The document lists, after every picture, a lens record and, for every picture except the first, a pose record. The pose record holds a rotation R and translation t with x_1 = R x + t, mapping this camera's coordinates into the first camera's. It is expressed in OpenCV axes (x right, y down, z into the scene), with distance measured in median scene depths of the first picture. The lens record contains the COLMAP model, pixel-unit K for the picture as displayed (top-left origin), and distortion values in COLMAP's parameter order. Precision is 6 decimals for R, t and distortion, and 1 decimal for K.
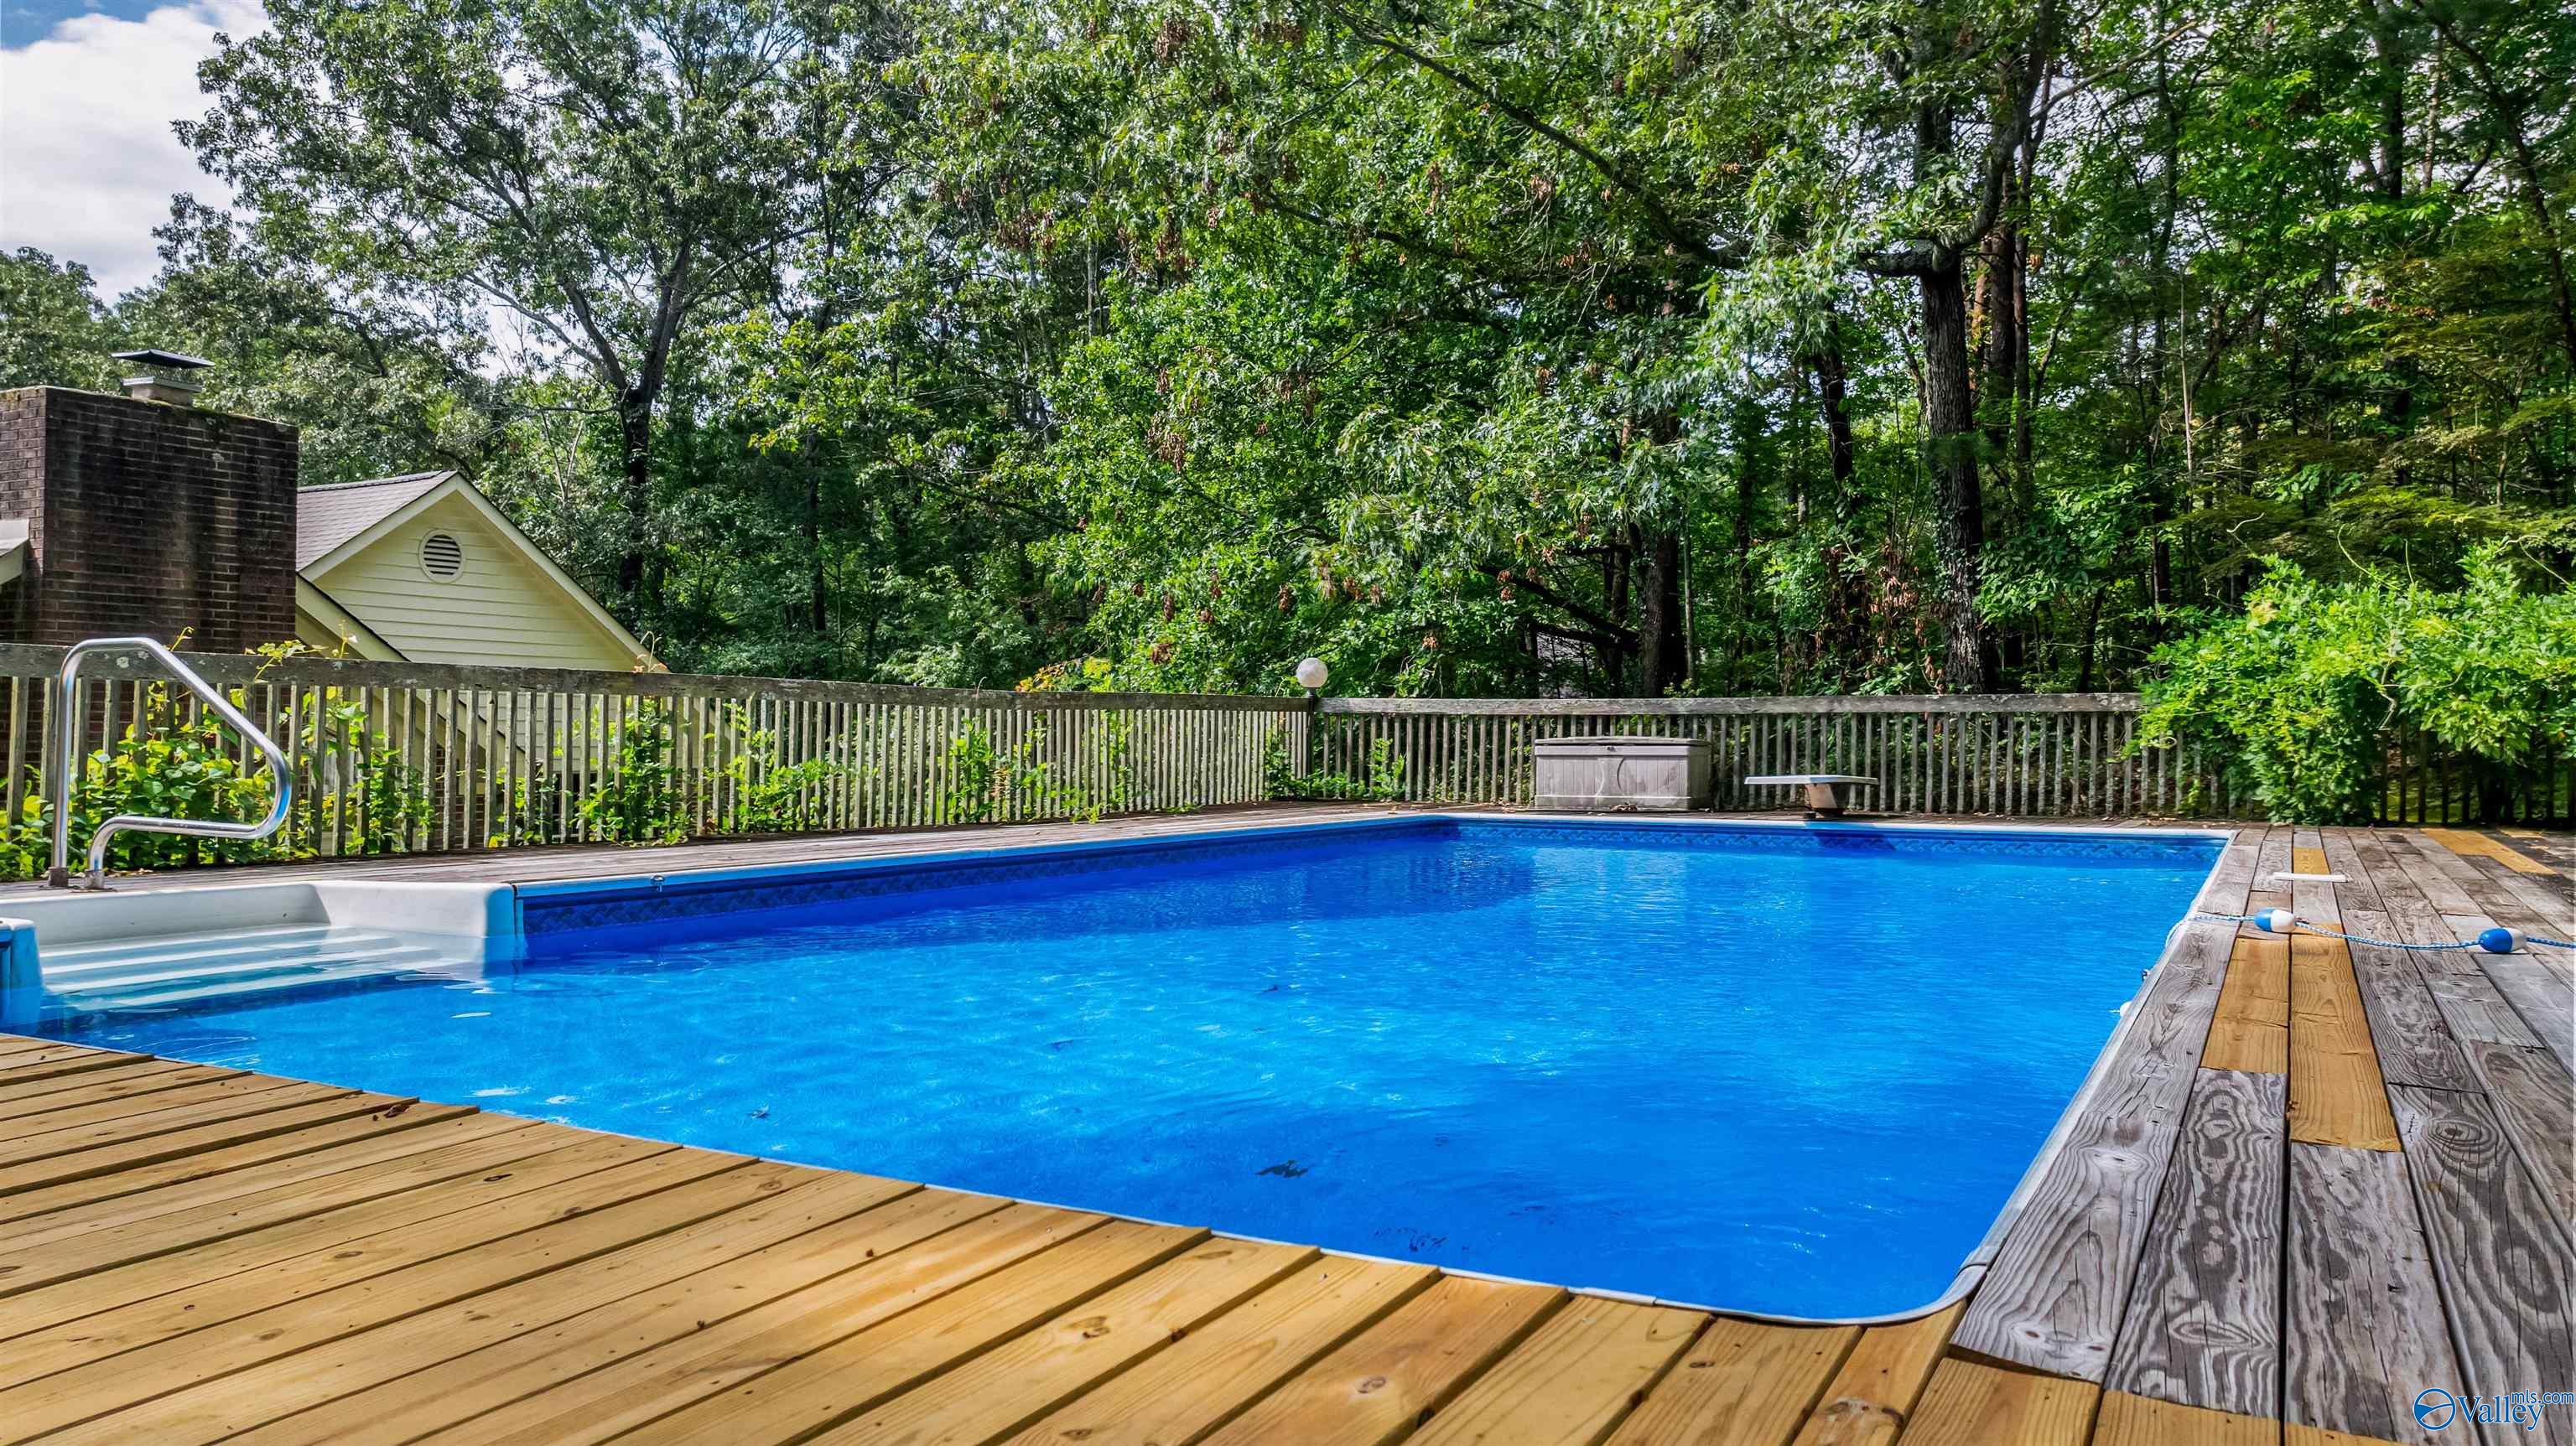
lens RADIAL K [[1819.2, 0, 1288.0], [0, 1819.2, 723.0], [0, 0, 1]] dist [-0.009473, -0.034440]
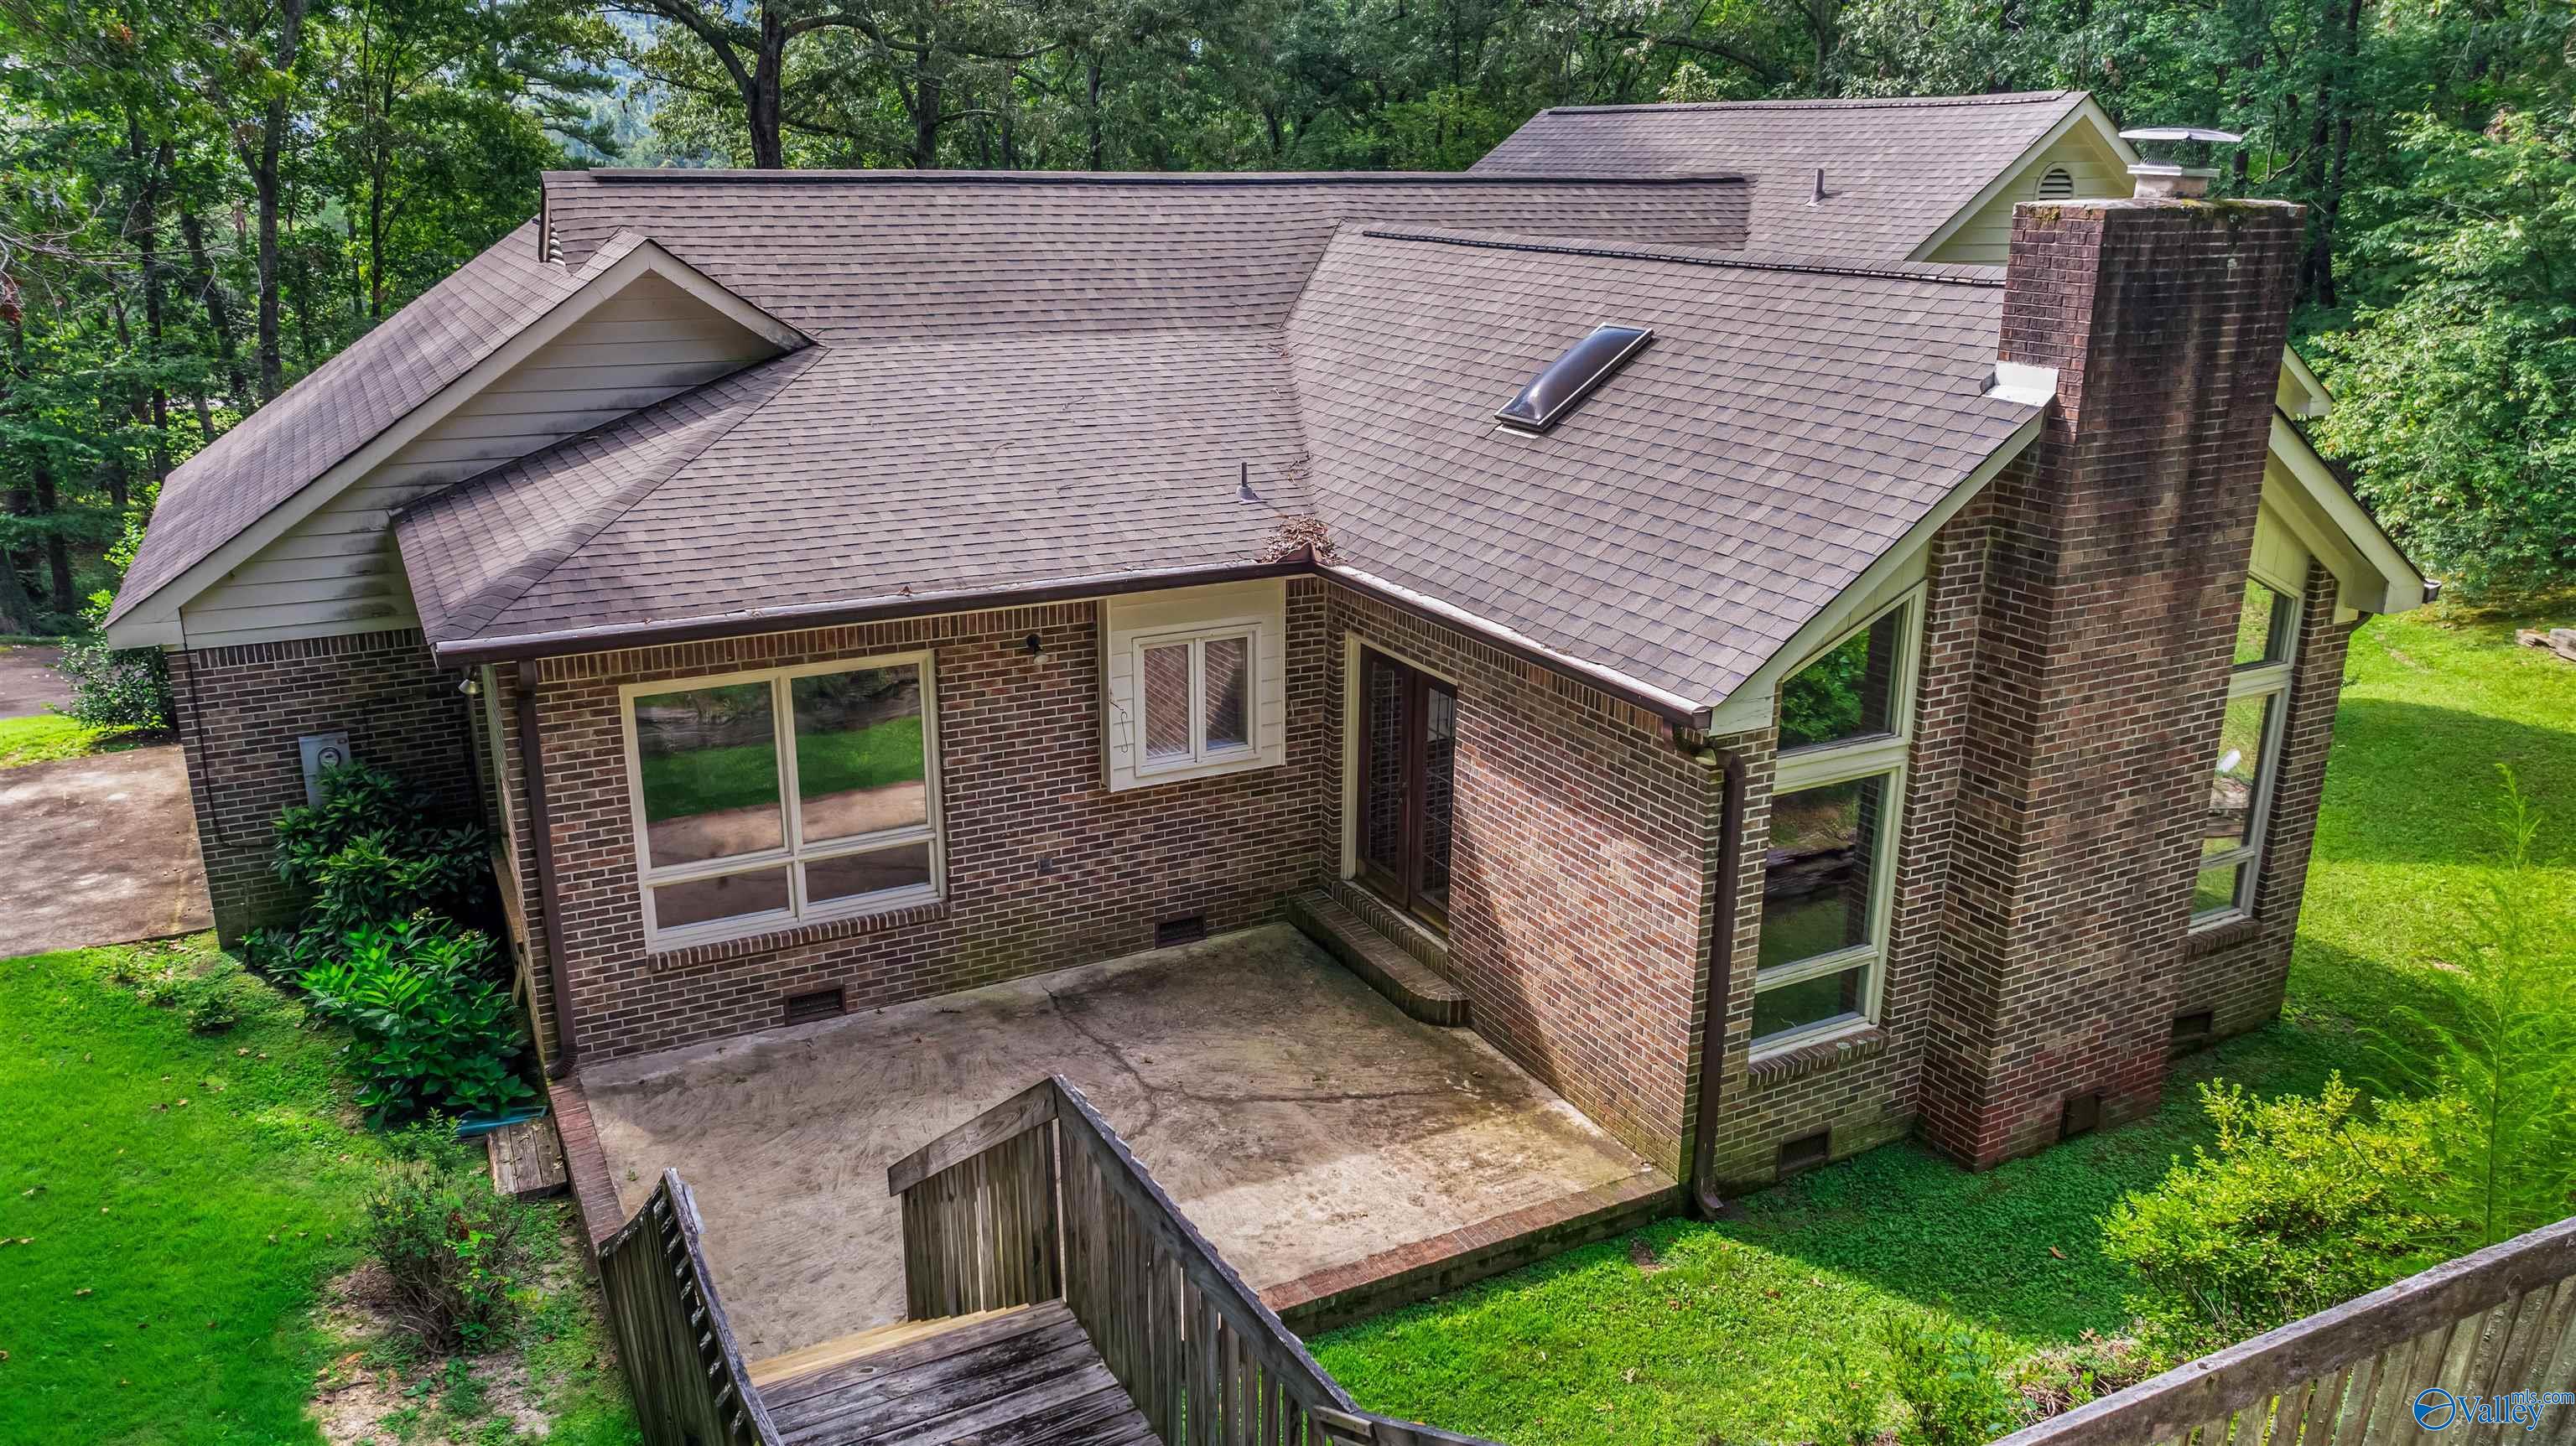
lens RADIAL K [[1819.2, 0, 1288.0], [0, 1819.2, 723.0], [0, 0, 1]] dist [-0.009473, -0.034440]
pose [[0.834283, 0.164624, -0.526185, -0.493075], [0.000568, 0.954124, 0.299411, -0.194524], [0.551336, -0.250092, 0.795916, 0.089652]]
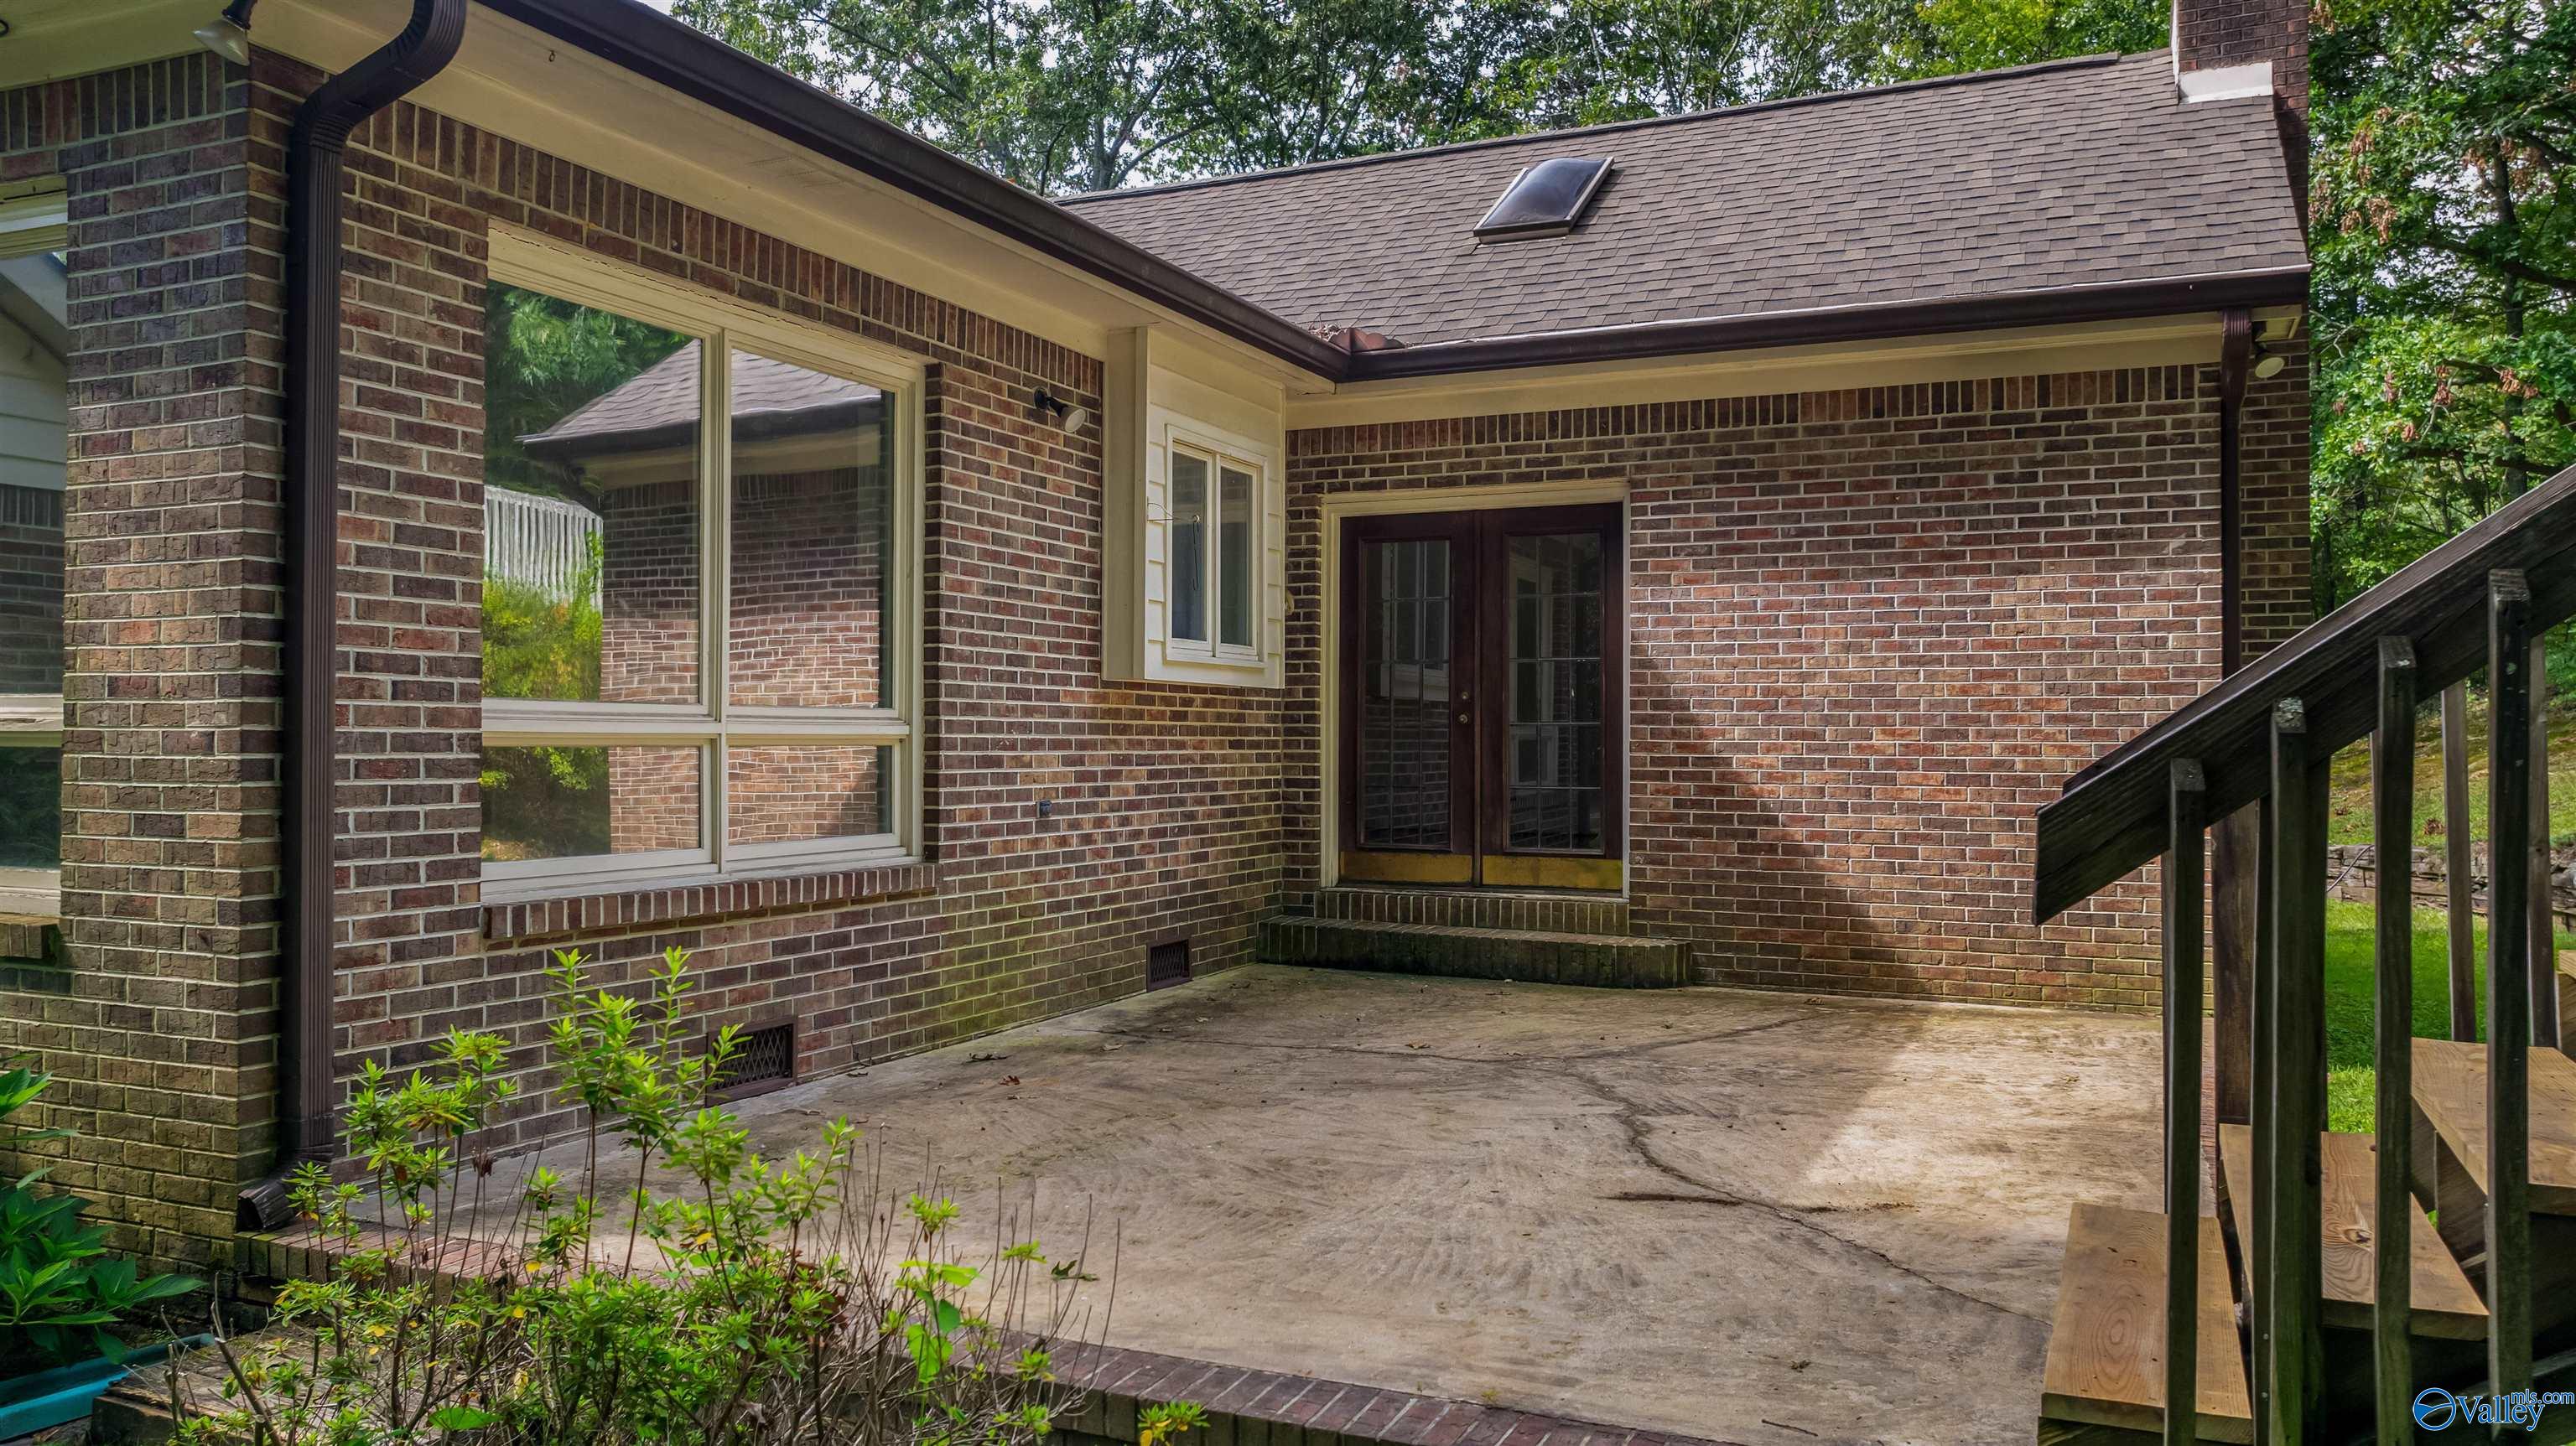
lens RADIAL K [[1819.2, 0, 1288.0], [0, 1819.2, 723.0], [0, 0, 1]] dist [-0.009473, -0.034440]
pose [[0.997354, 0.000481, 0.072692, -1.105562], [-0.000051, 0.999982, -0.005924, 0.168186], [-0.072694, 0.005905, 0.997337, 0.230542]]
